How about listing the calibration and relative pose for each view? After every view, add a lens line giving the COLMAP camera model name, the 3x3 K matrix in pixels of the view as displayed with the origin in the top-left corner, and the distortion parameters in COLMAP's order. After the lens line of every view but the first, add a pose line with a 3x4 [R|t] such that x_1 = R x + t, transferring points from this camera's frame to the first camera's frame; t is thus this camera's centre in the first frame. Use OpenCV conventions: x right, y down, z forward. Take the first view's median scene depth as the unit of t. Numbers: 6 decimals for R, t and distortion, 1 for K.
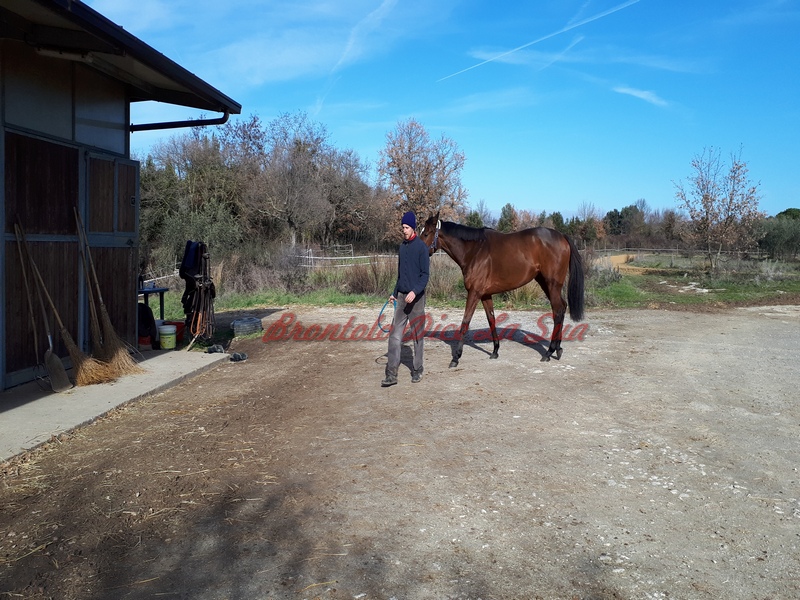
lens RADIAL K [[616.1, 0, 409.4], [0, 616.1, 286.3], [0, 0, 1]] dist [0.103322, -0.237411]
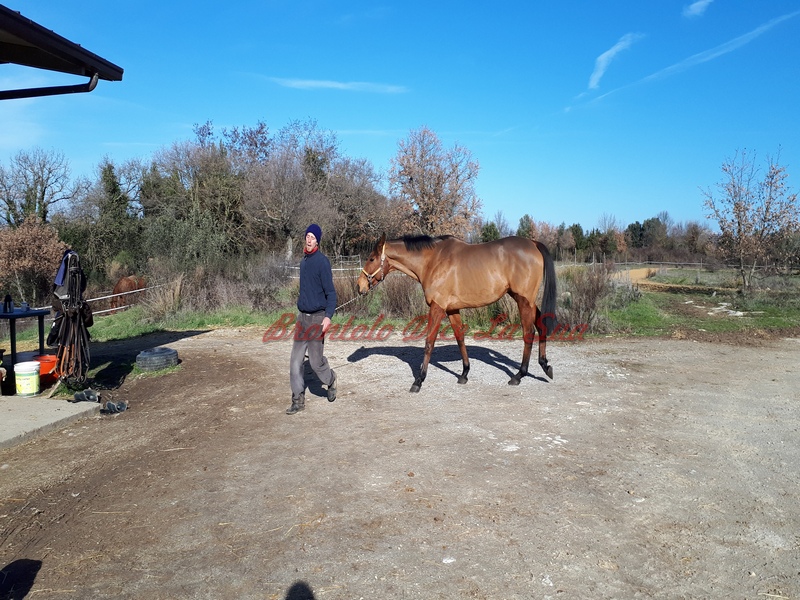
lens RADIAL K [[589.7, 0, 425.5], [0, 589.7, 273.8], [0, 0, 1]] dist [0.077205, -0.131685]
pose [[0.999633, 0.009545, -0.025352, 0.051822], [-0.010458, 0.999292, -0.036130, -0.010903], [0.024989, 0.036382, 0.999025, 0.137443]]
